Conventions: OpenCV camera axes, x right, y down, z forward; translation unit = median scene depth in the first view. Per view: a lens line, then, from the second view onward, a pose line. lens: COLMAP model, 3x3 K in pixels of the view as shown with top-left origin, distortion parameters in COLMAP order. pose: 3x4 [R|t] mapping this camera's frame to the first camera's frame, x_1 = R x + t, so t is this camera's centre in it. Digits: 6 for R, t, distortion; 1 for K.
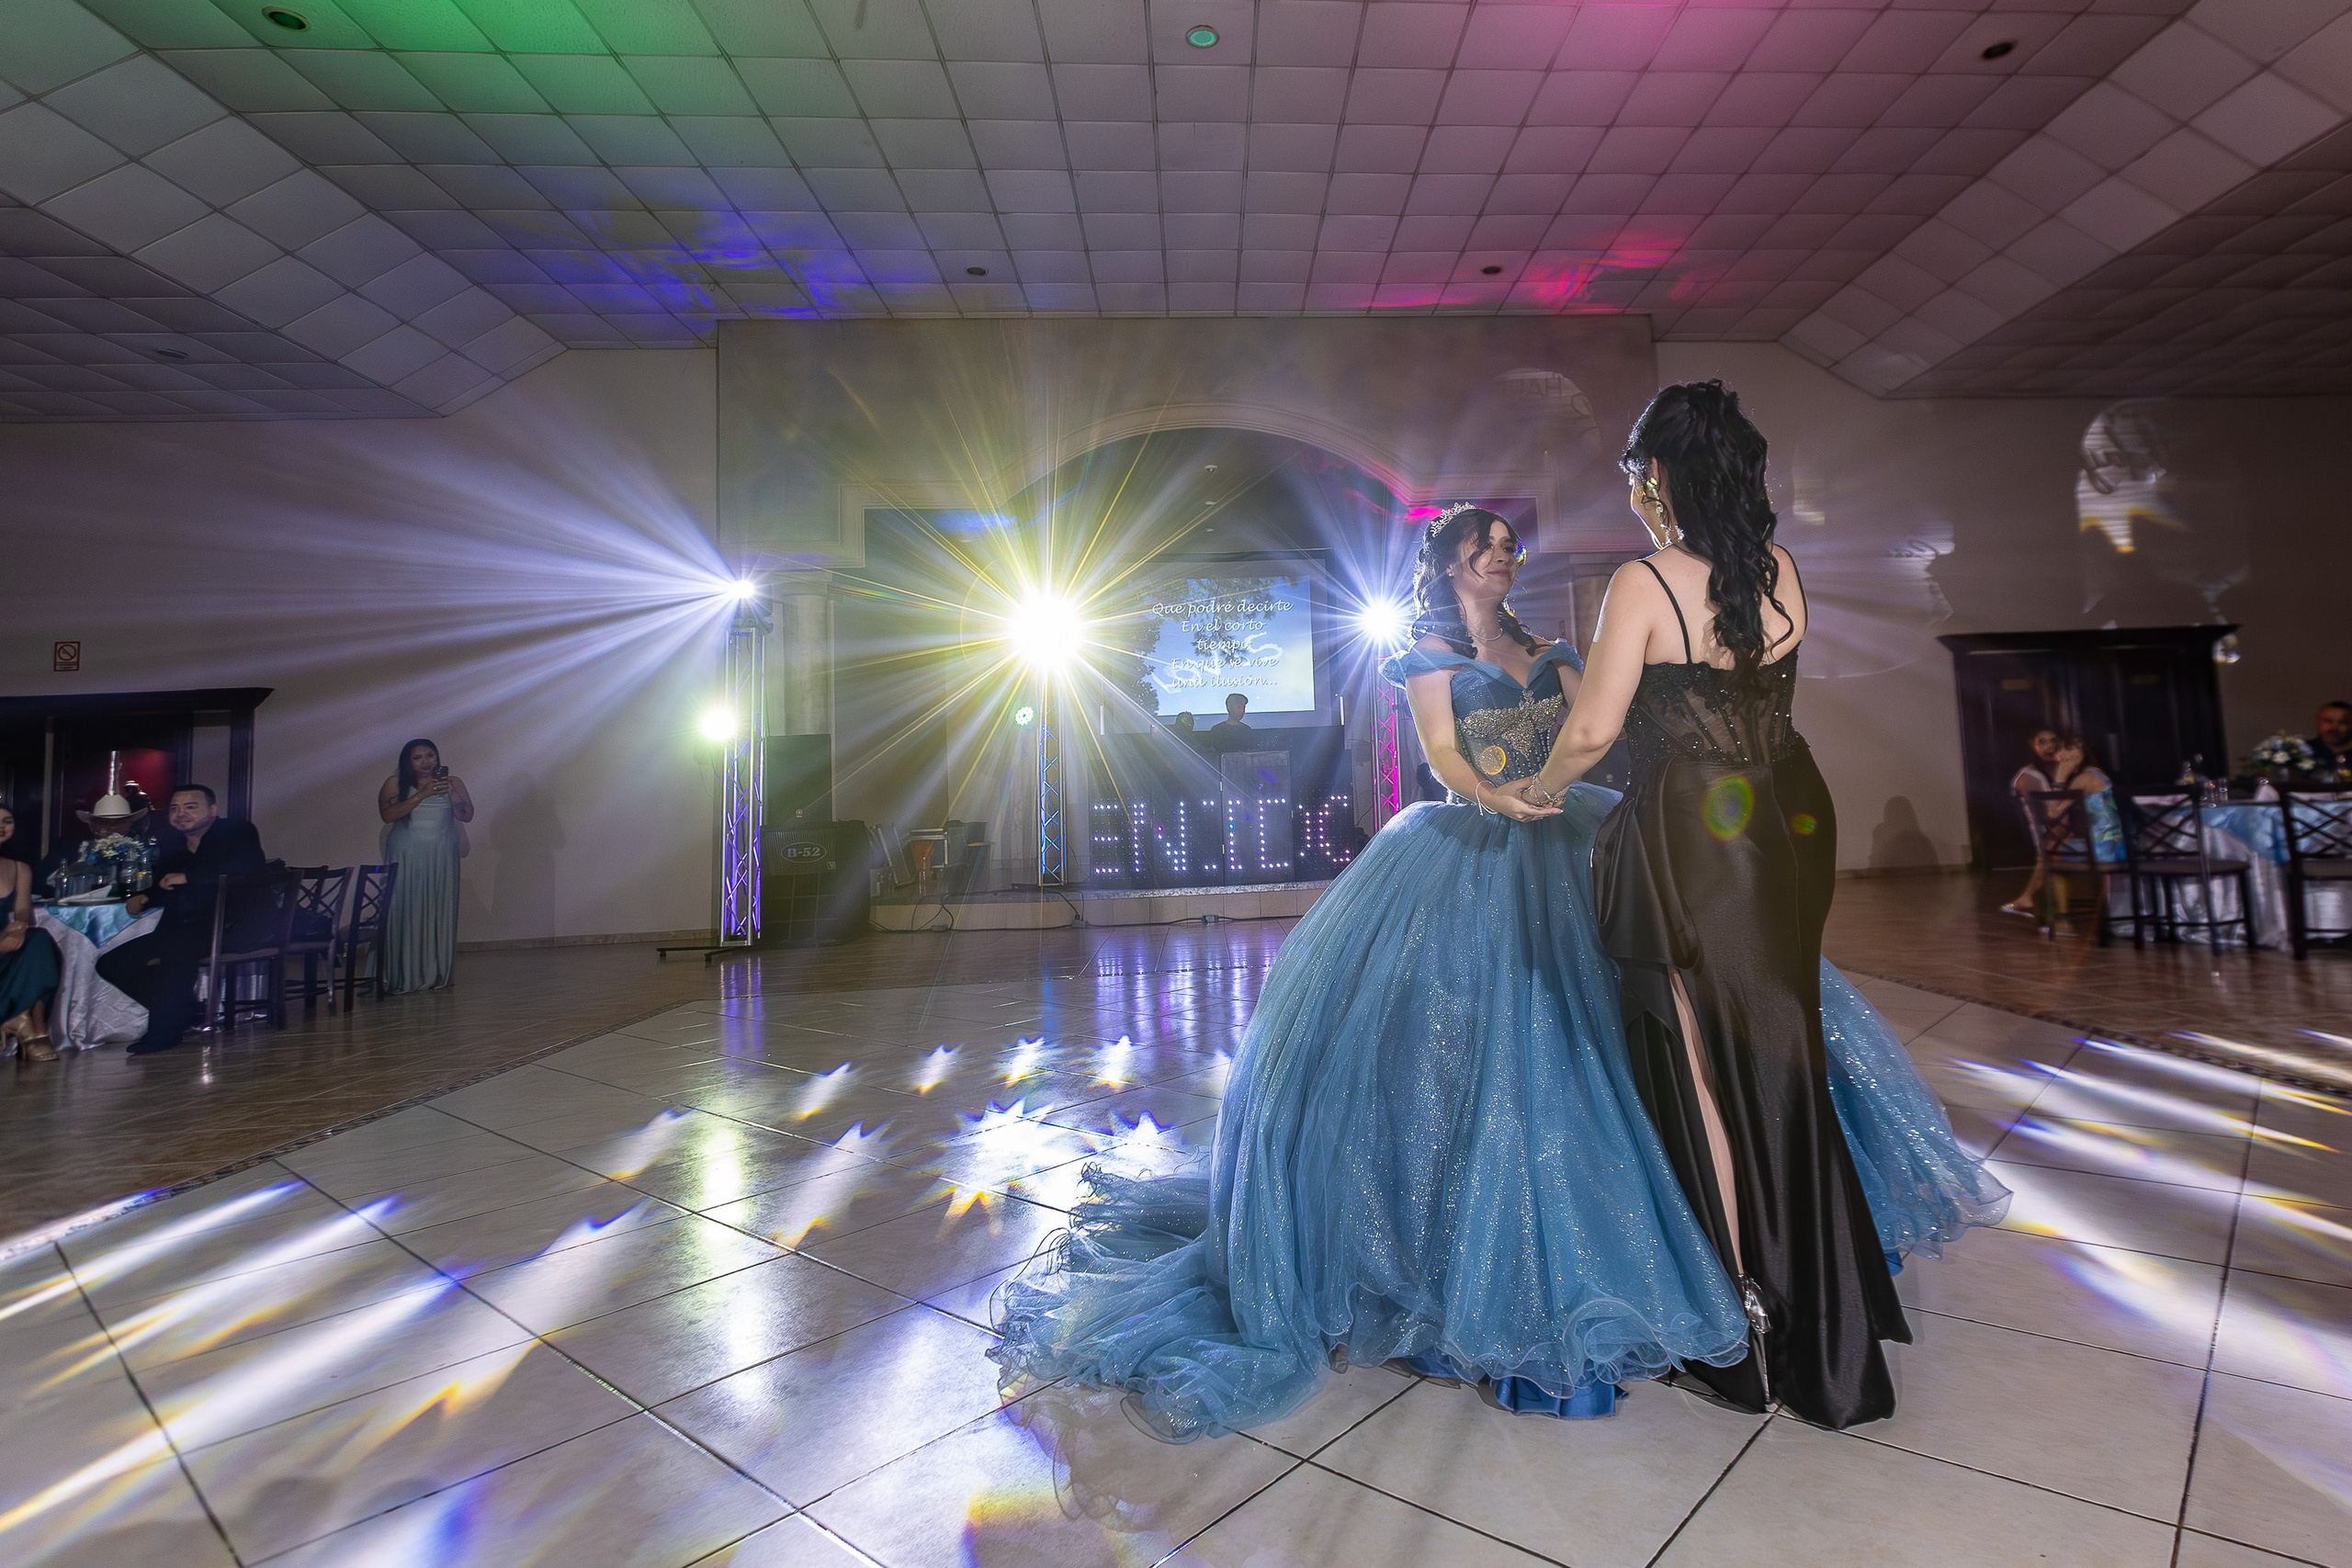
lens RADIAL K [[1135.8, 0, 1312.4], [0, 1135.8, 710.3], [0, 0, 1]] dist [0.009073, -0.002293]
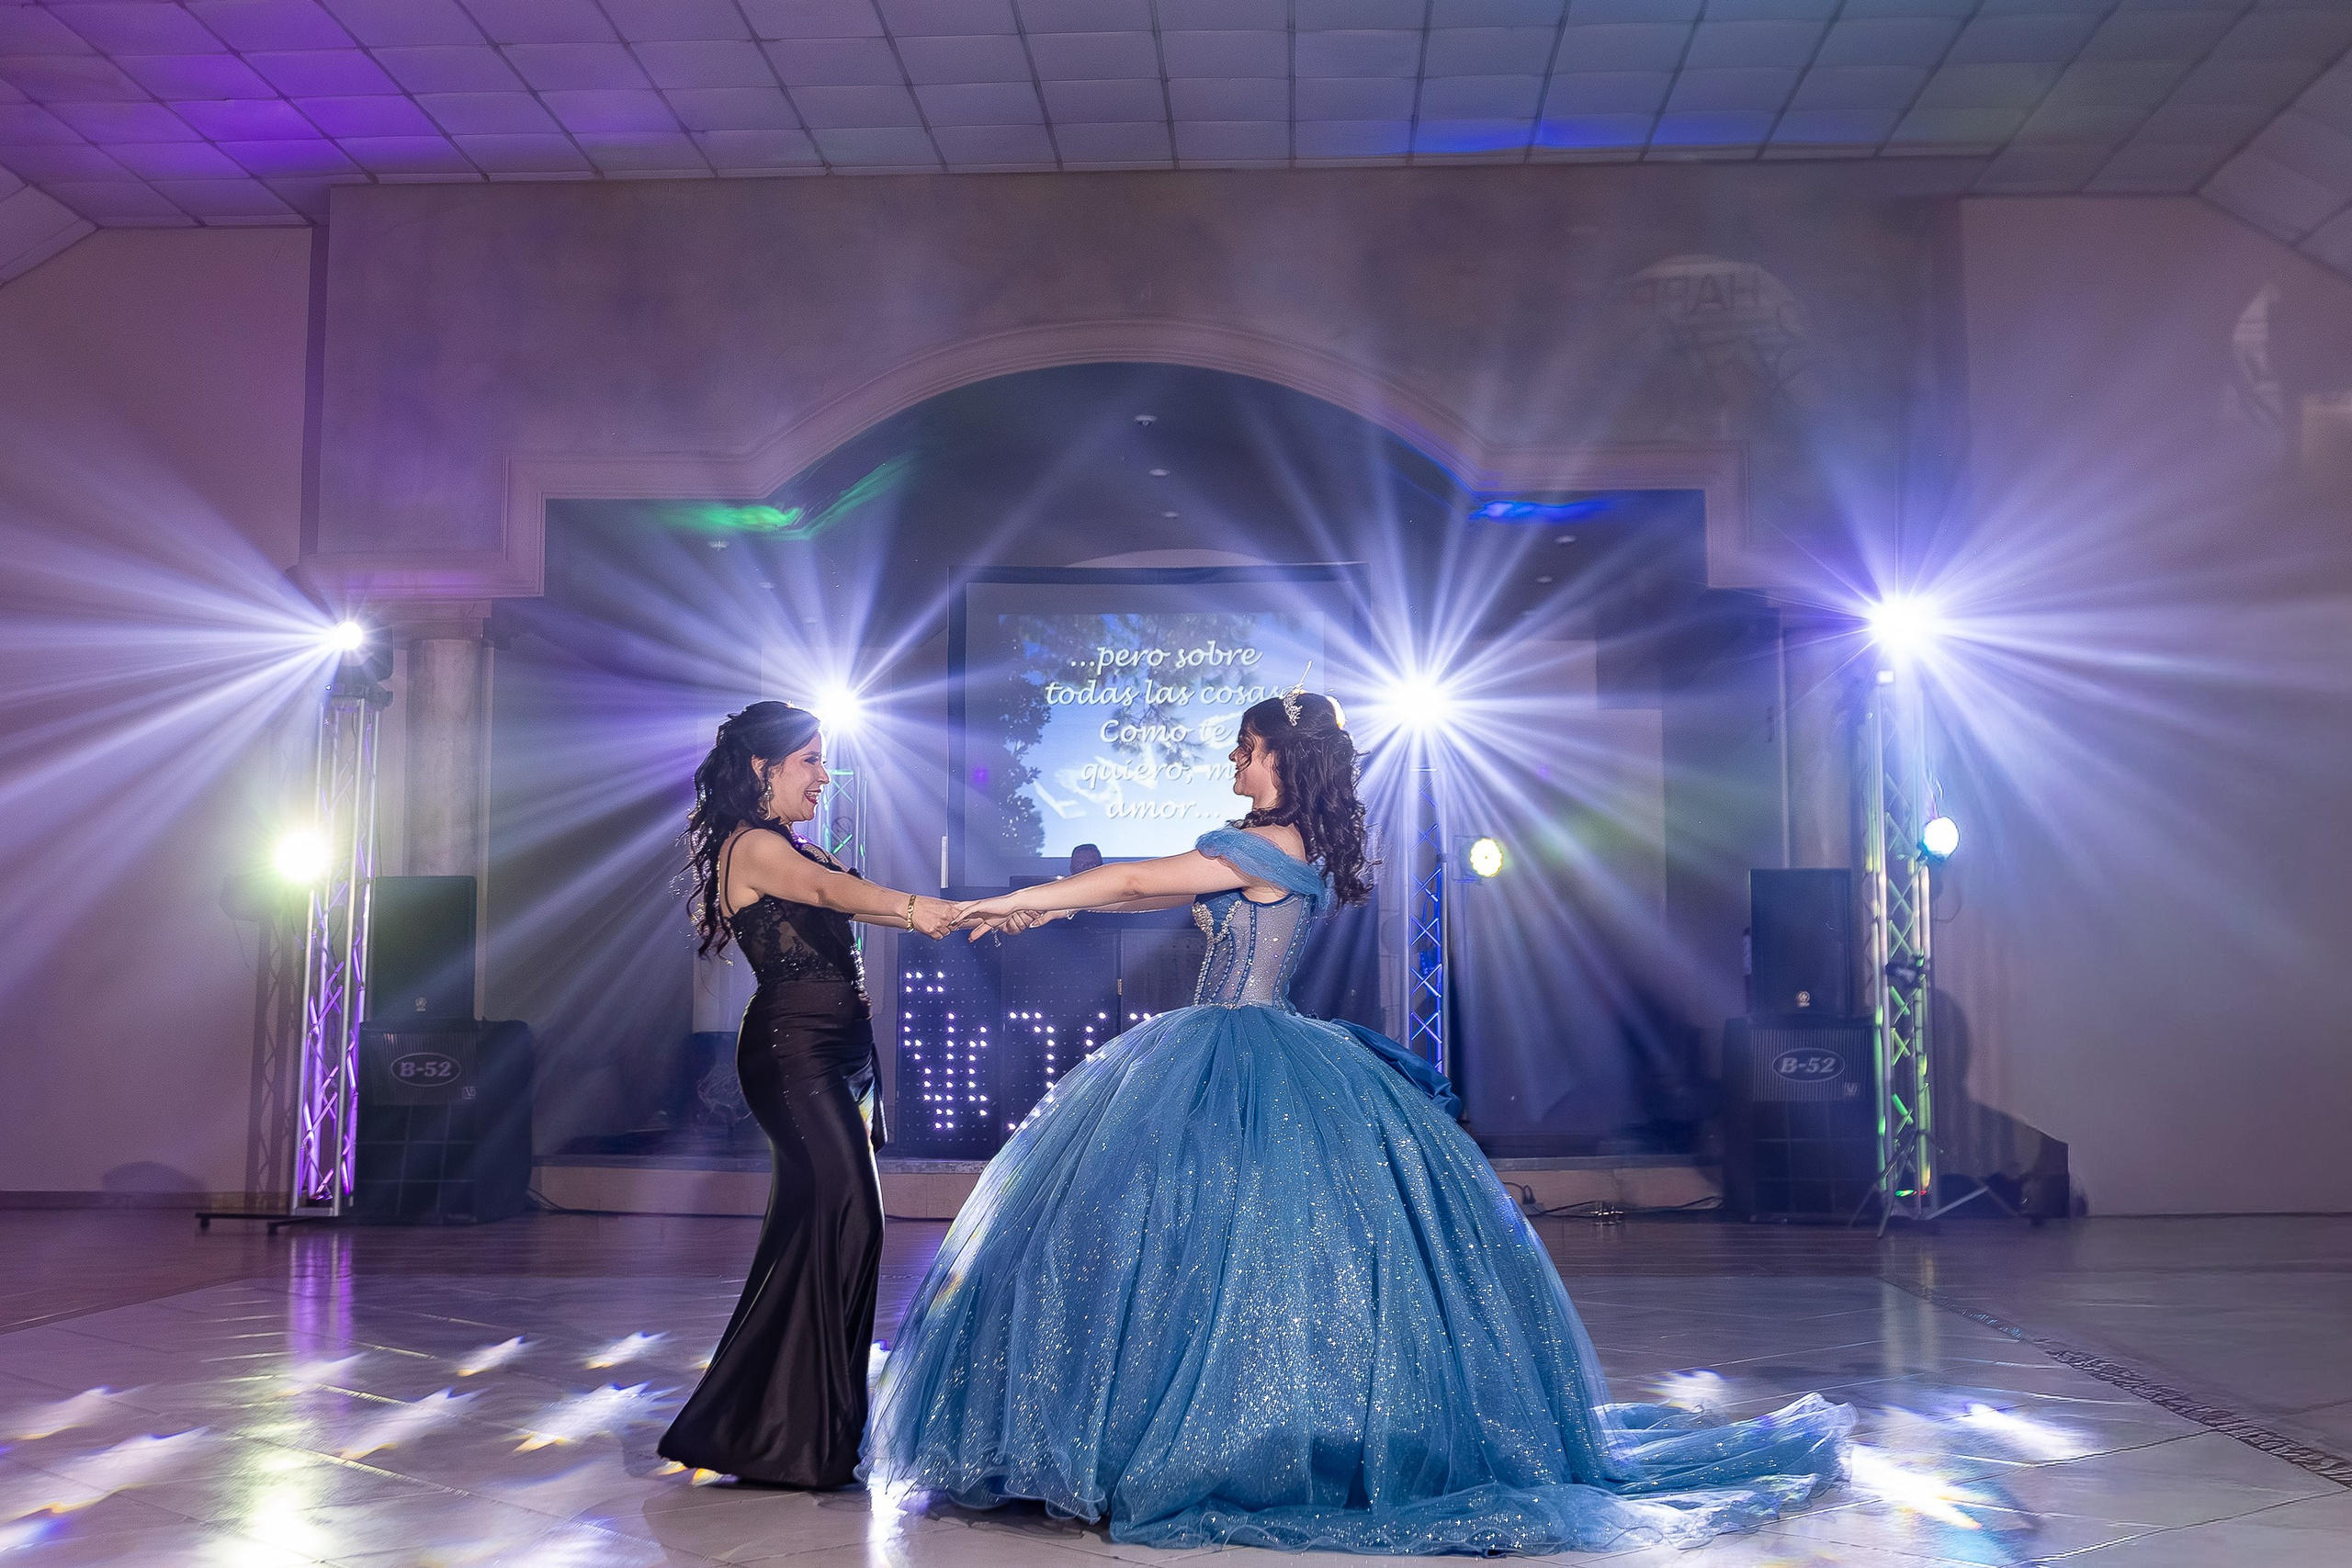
lens RADIAL K [[2349.9, 0, 1164.7], [0, 2349.9, 779.2], [0, 0, 1]] dist [-0.004808, 0.000000]
pose [[0.990748, 0.026811, -0.133042, 0.098484], [-0.029956, 0.999316, -0.021698, -0.013195], [0.132369, 0.025482, 0.990873, -0.179830]]
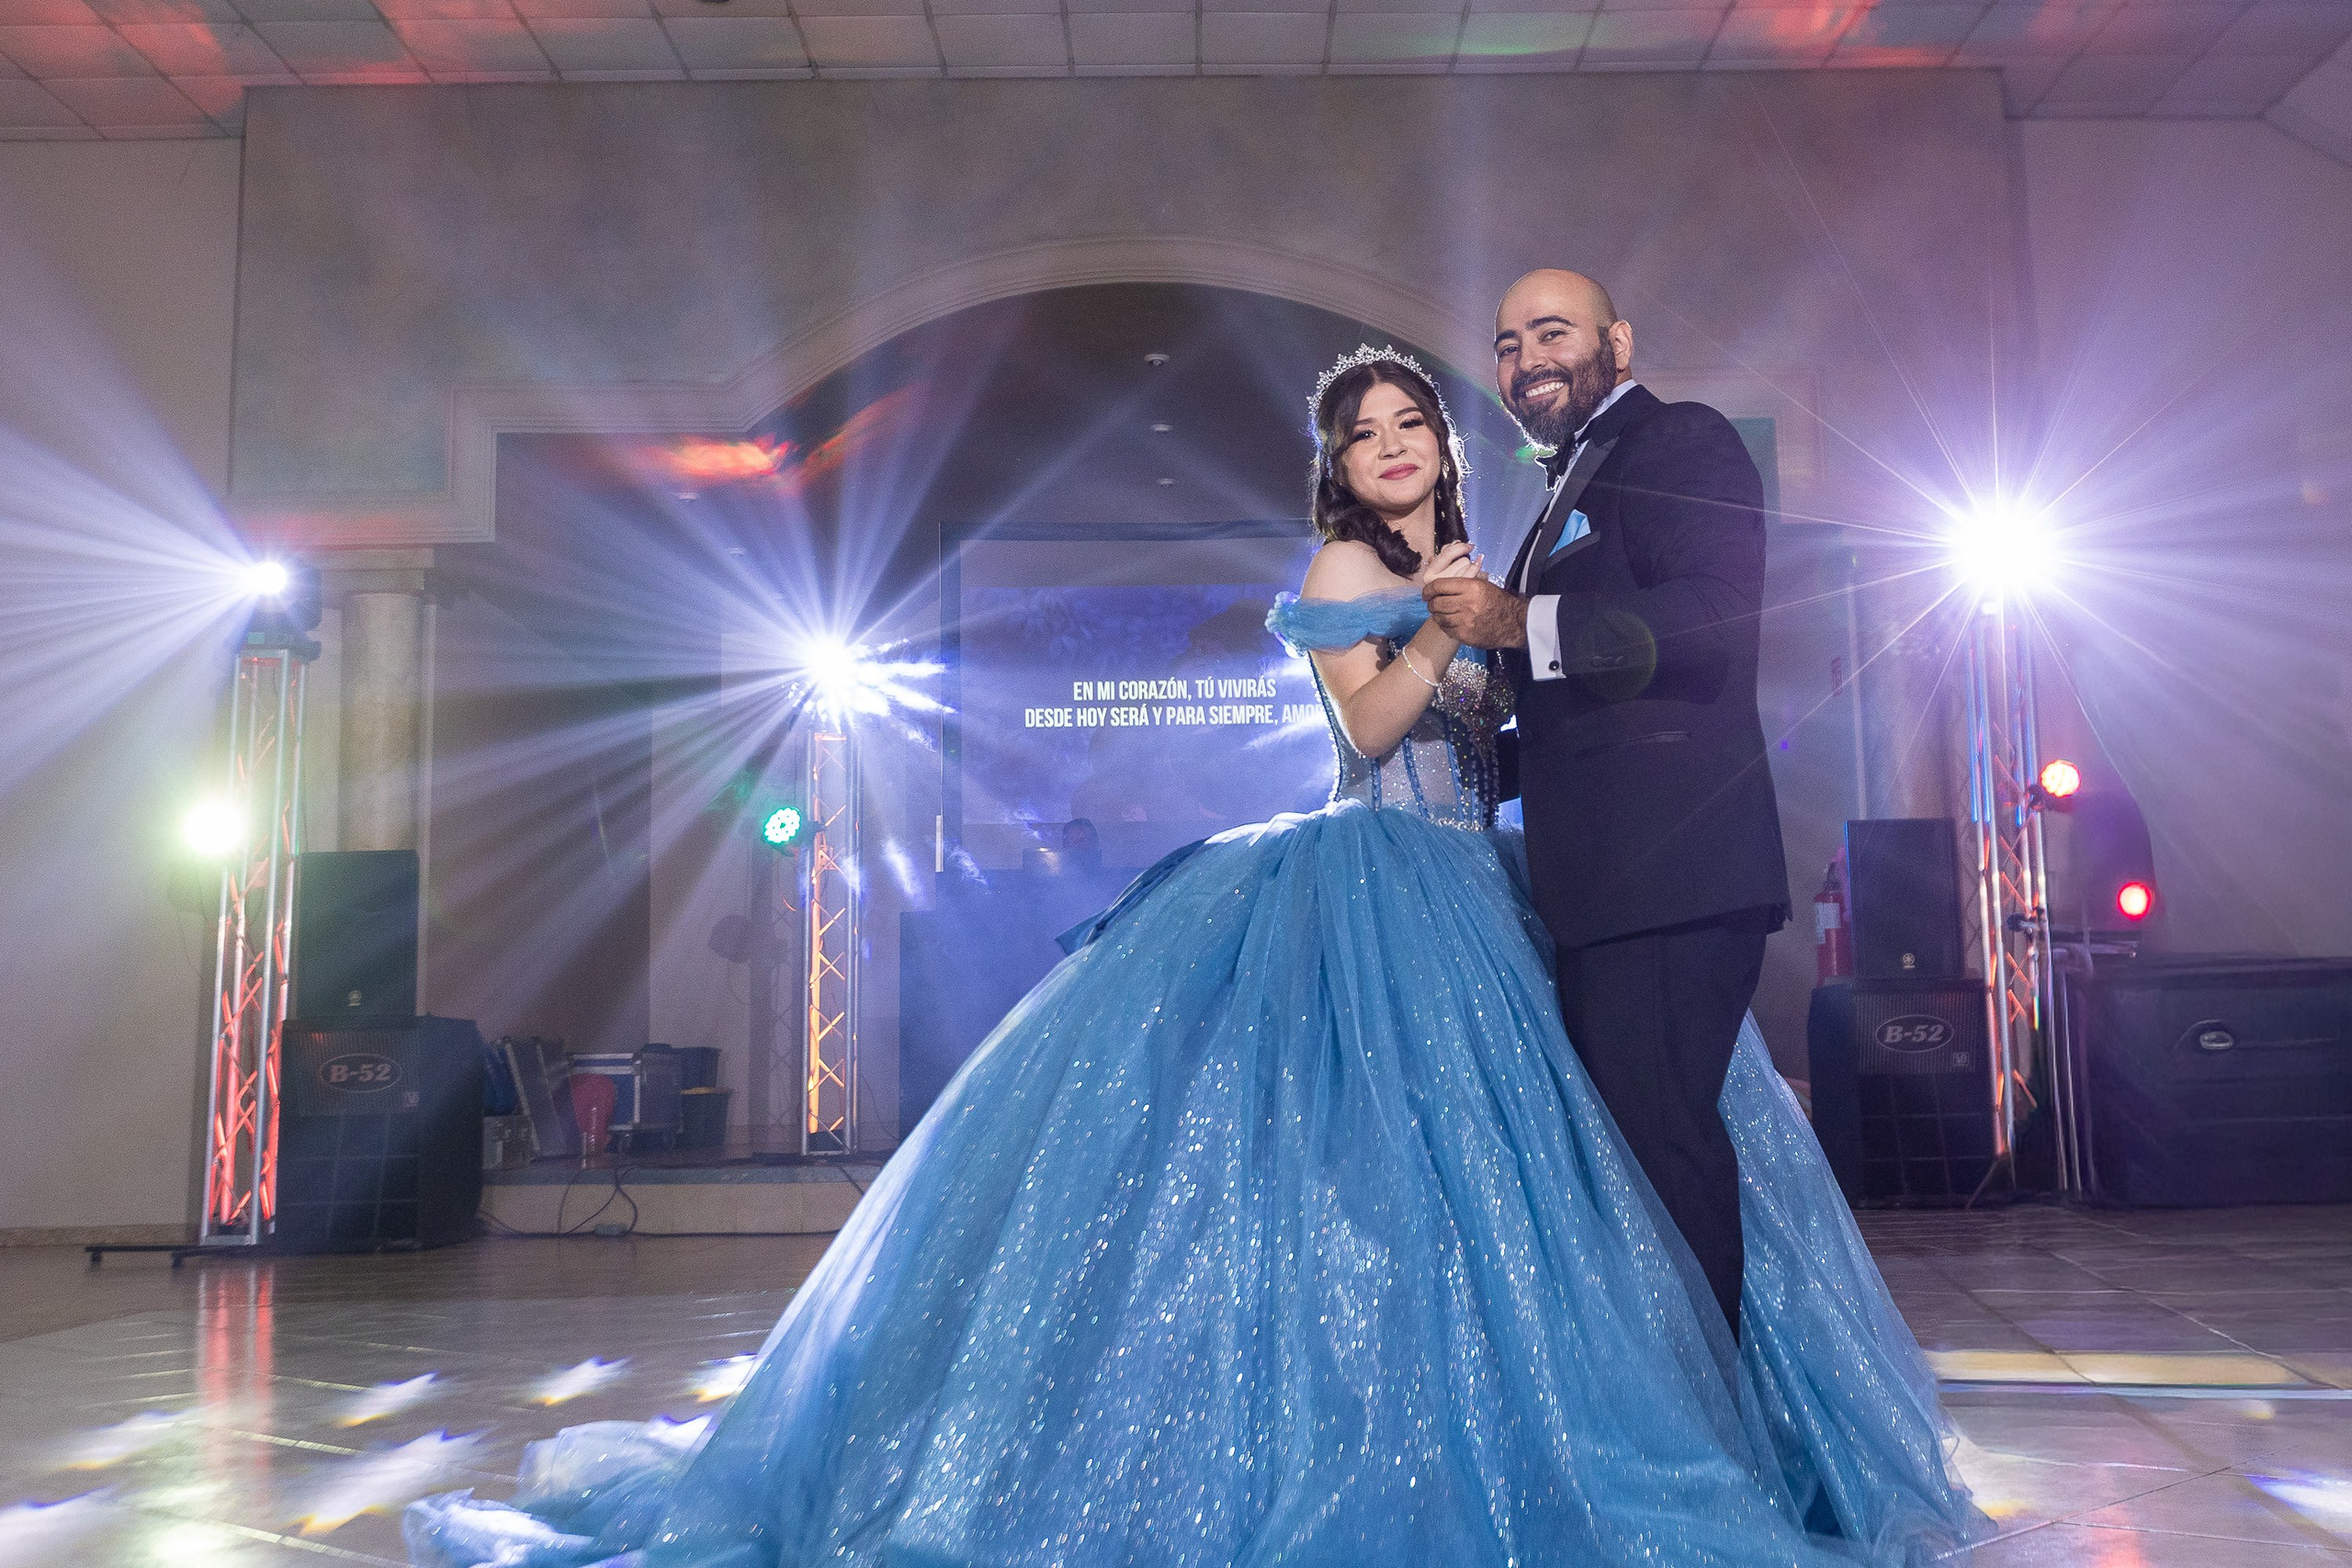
lens RADIAL K [[2349.9, 0, 1290.5], [0, 2349.9, 724.1], [0, 0, 1]] dist [-0.004808, 0.000000]
pose [[0.998340, 0.011853, -0.056364, 0.042111], [-0.015110, 0.998219, -0.057704, 0.017895], [0.055580, 0.058460, 0.996741, -0.070398]]
